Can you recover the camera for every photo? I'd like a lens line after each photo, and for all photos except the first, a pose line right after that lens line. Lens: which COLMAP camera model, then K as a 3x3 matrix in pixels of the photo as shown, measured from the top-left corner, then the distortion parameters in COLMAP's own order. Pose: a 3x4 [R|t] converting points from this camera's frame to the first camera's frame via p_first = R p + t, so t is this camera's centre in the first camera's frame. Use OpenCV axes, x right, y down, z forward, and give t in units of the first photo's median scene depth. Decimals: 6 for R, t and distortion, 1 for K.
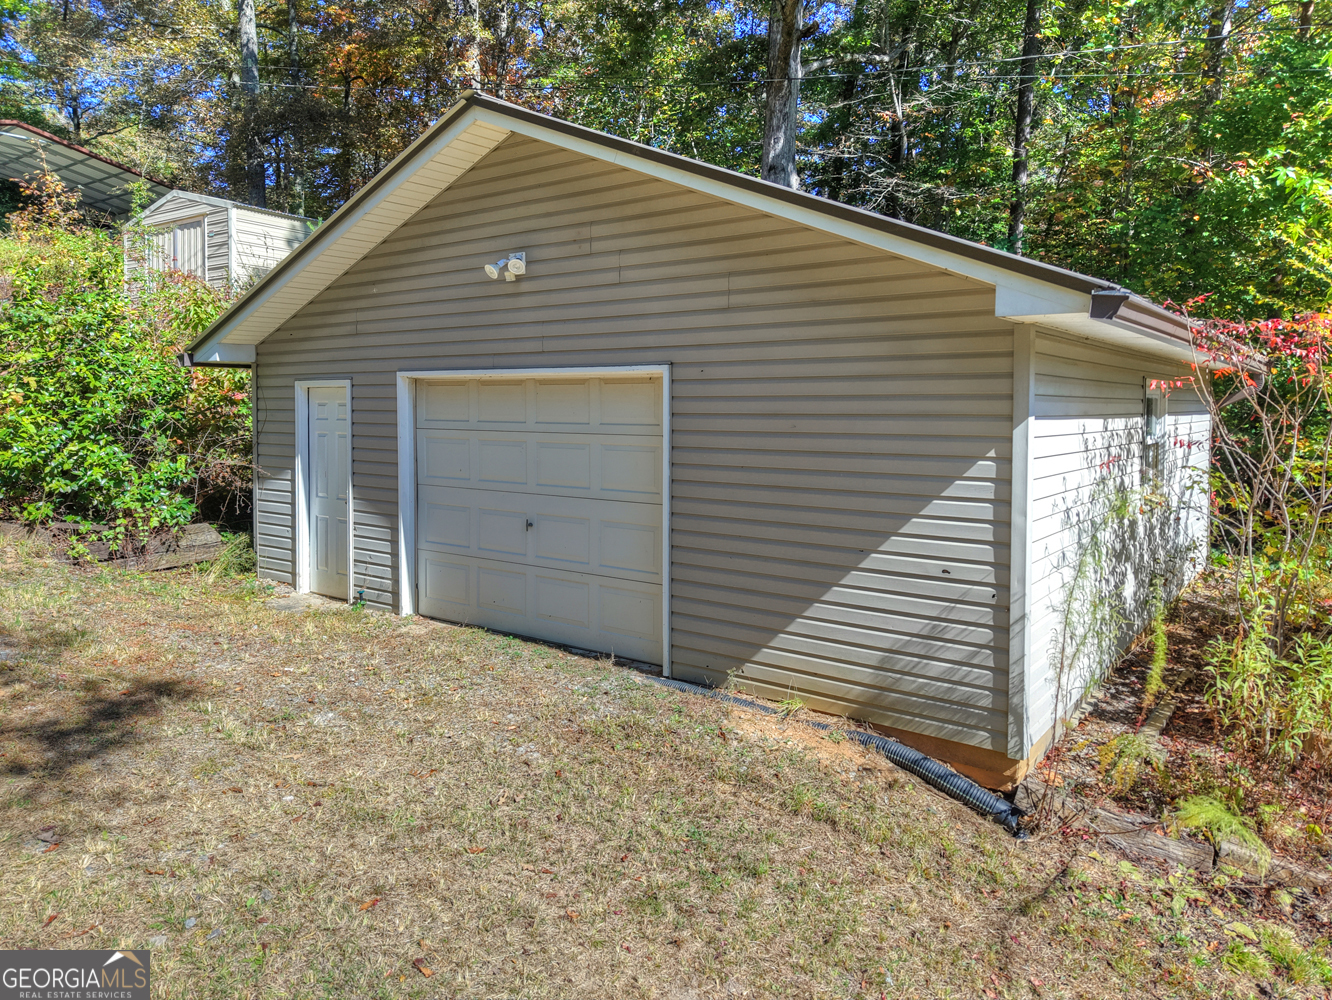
lens RADIAL K [[951.6, 0, 664.1], [0, 951.6, 455.7], [0, 0, 1]] dist [-0.001459, -0.000599]
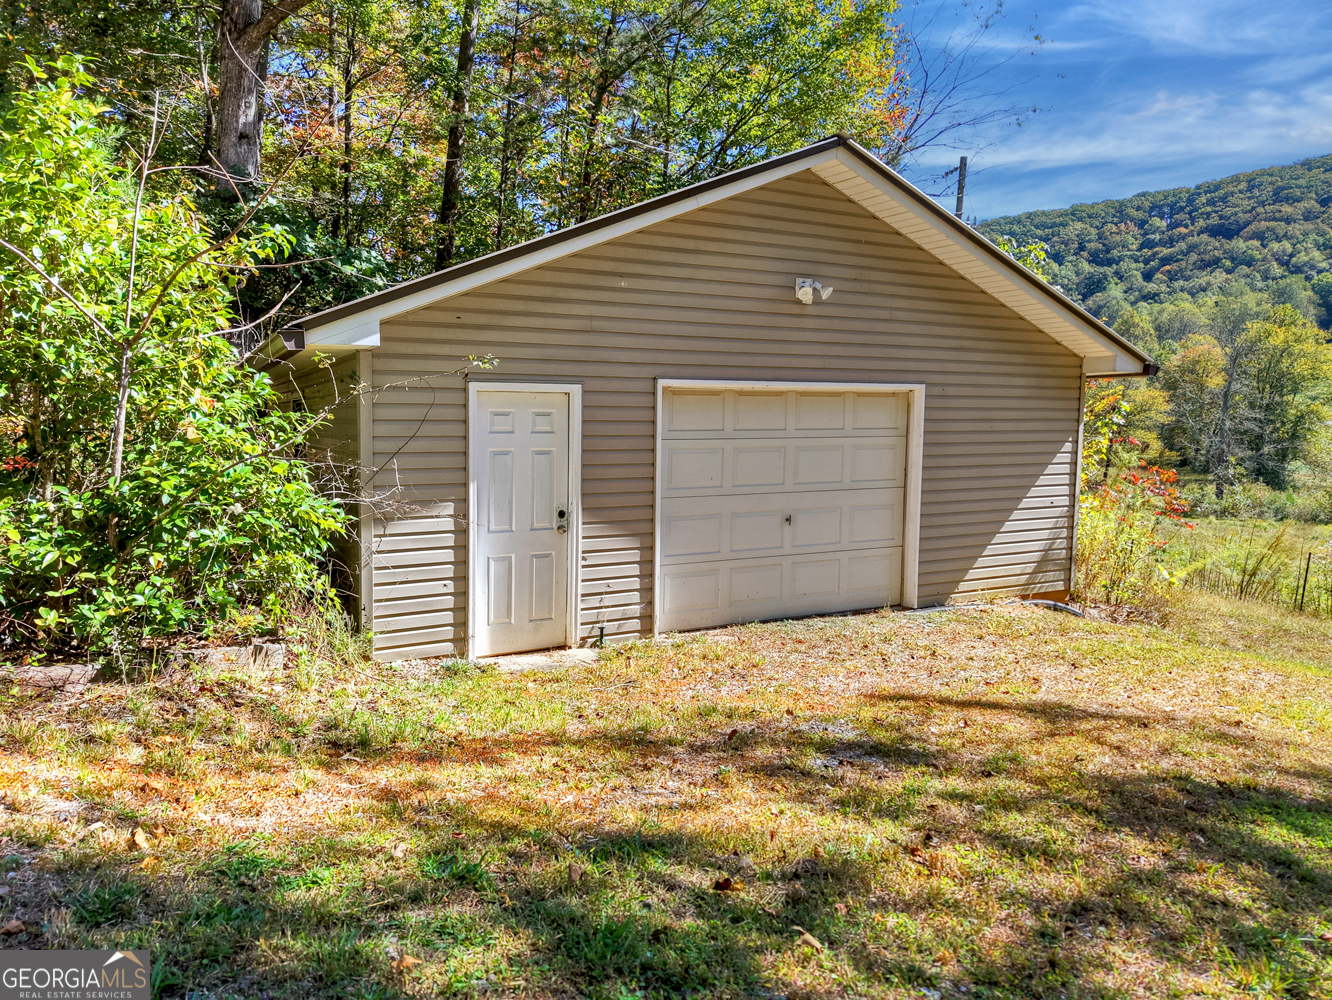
lens RADIAL K [[910.5, 0, 666.0], [0, 910.5, 500.0], [0, 0, 1]] dist [0.004219, 0.000283]
pose [[0.419279, -0.093910, 0.902987, -1.180411], [0.043268, 0.995572, 0.083449, -0.047816], [-0.906826, 0.004082, 0.421486, 0.673374]]
